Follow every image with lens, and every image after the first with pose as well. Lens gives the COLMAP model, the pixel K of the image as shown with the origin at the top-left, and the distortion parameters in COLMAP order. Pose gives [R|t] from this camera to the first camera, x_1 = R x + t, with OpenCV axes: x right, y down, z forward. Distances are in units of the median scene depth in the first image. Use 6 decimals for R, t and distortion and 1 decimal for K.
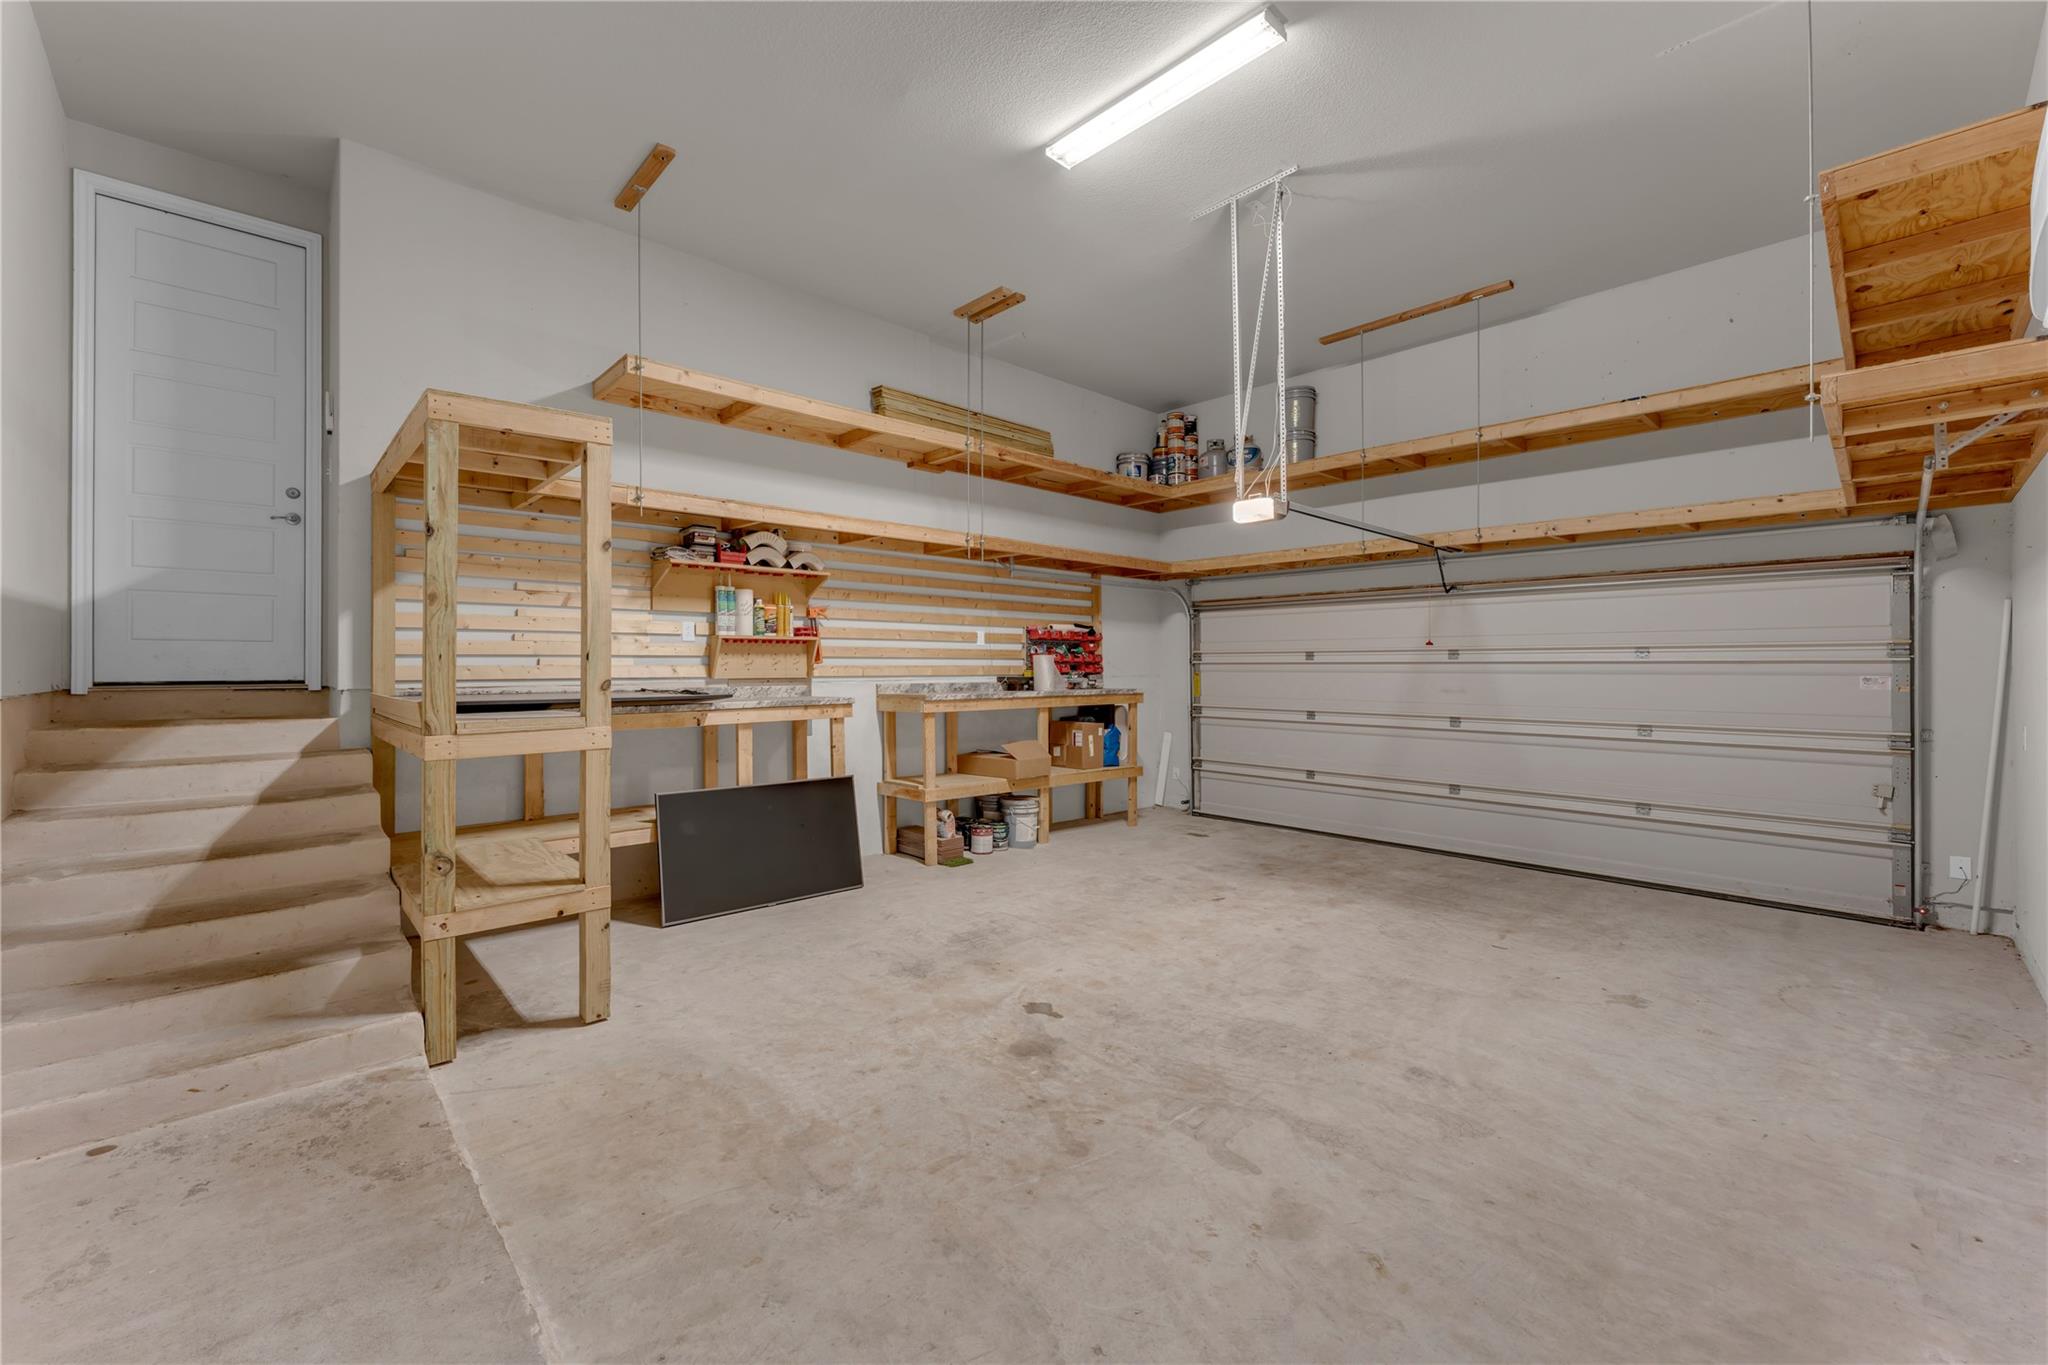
lens RADIAL K [[820.0, 0, 1023.0], [0, 820.0, 661.9], [0, 0, 1]] dist [0.000256, 0.000290]
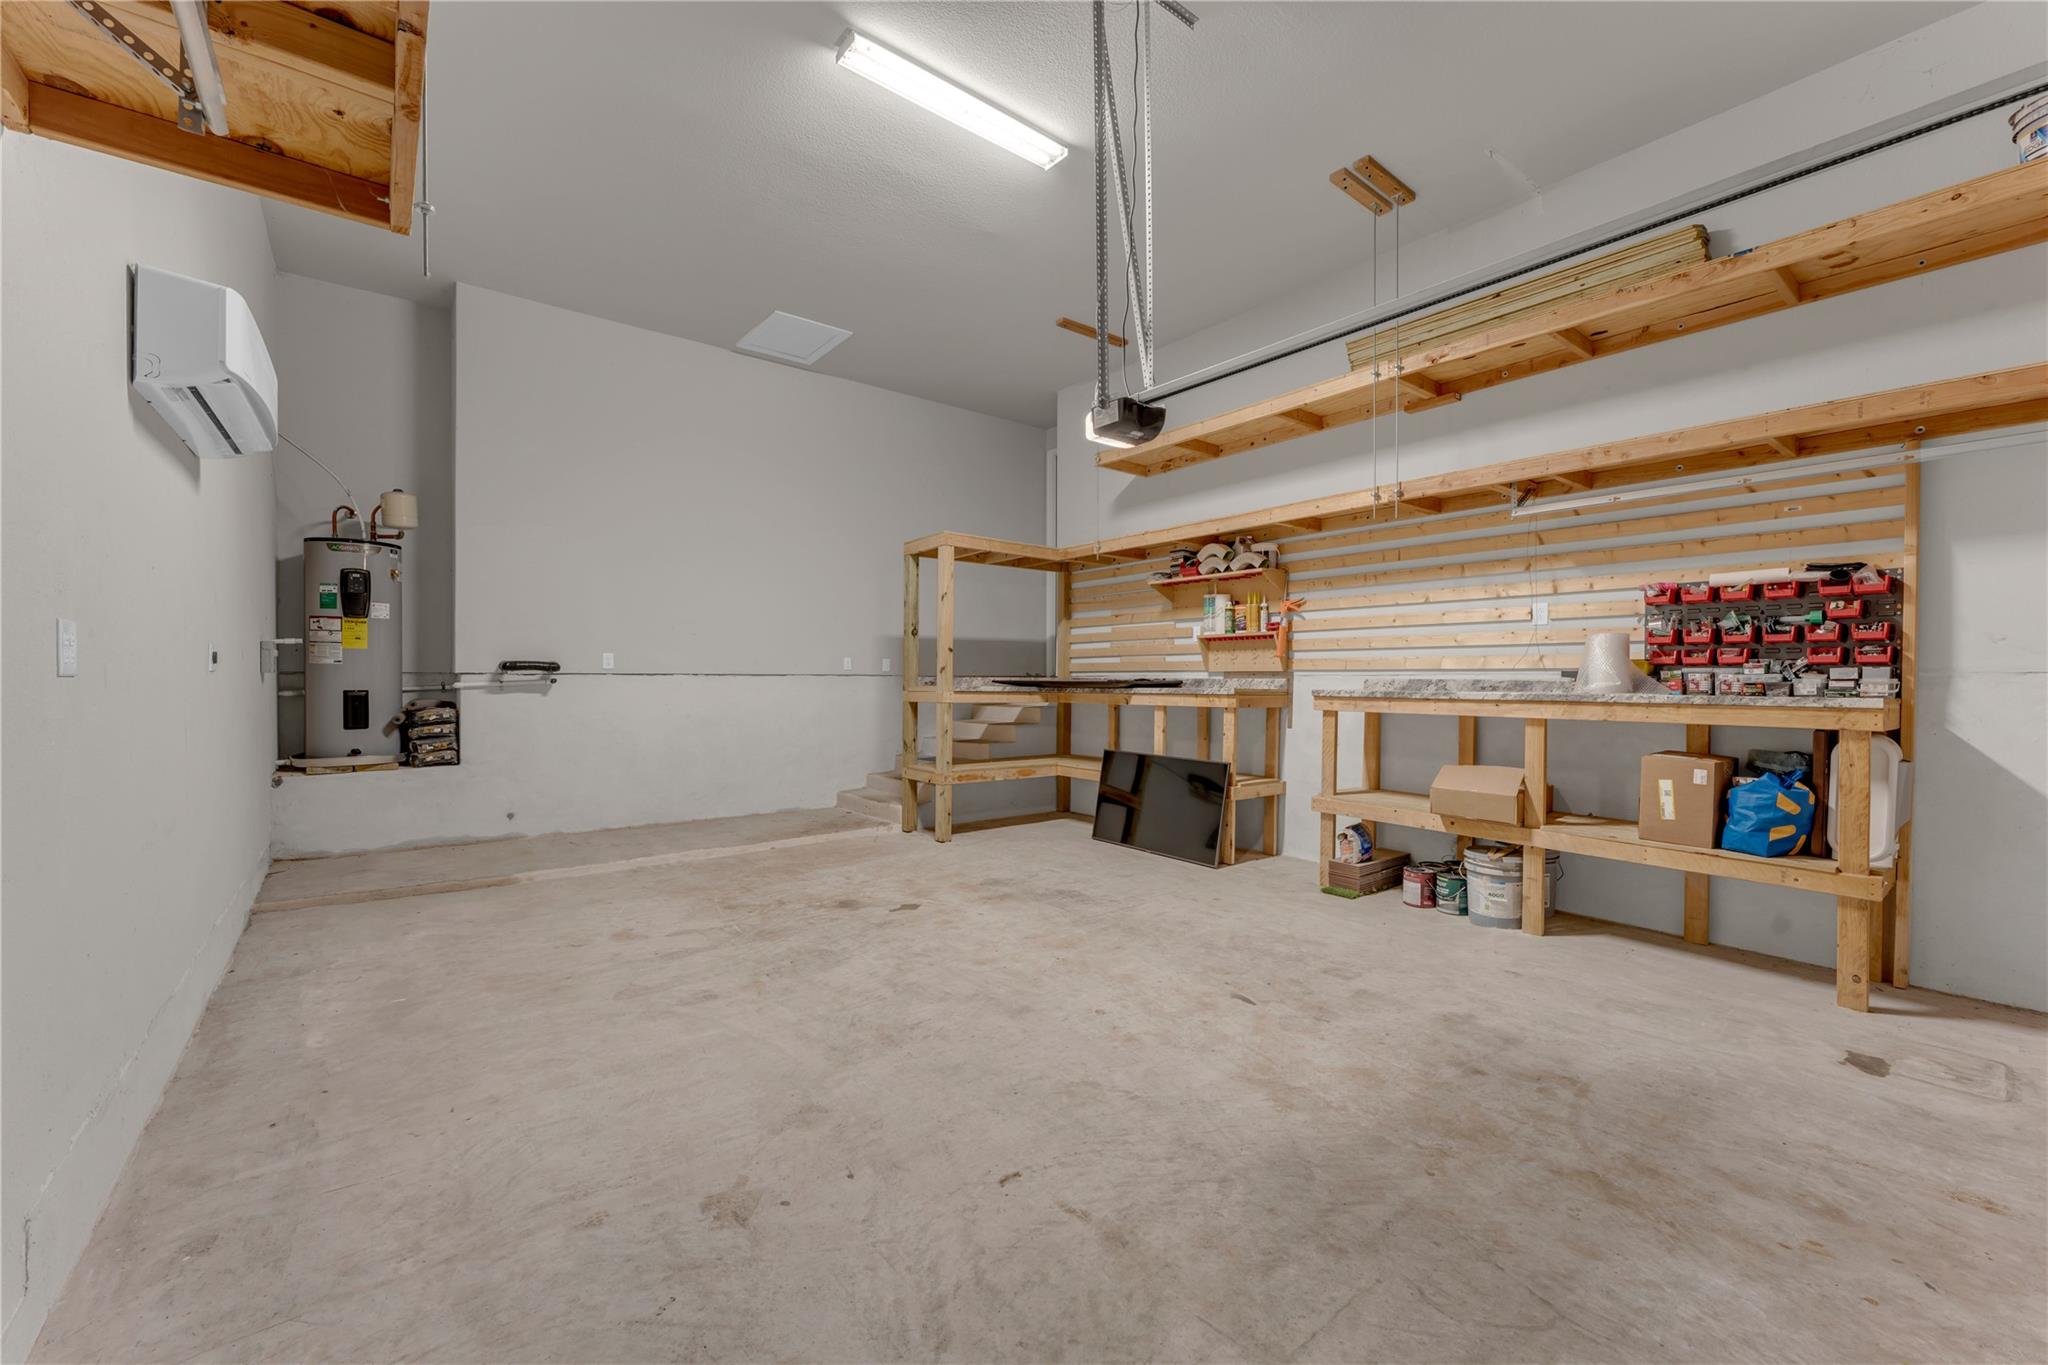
lens RADIAL K [[820.0, 0, 1024.4], [0, 820.0, 688.6], [0, 0, 1]] dist [0.000256, 0.000290]
pose [[-0.086161, 0.012604, -0.996201, 1.188665], [0.002728, 0.999919, 0.012415, 0.041781], [0.996277, -0.001648, -0.086189, 1.156615]]
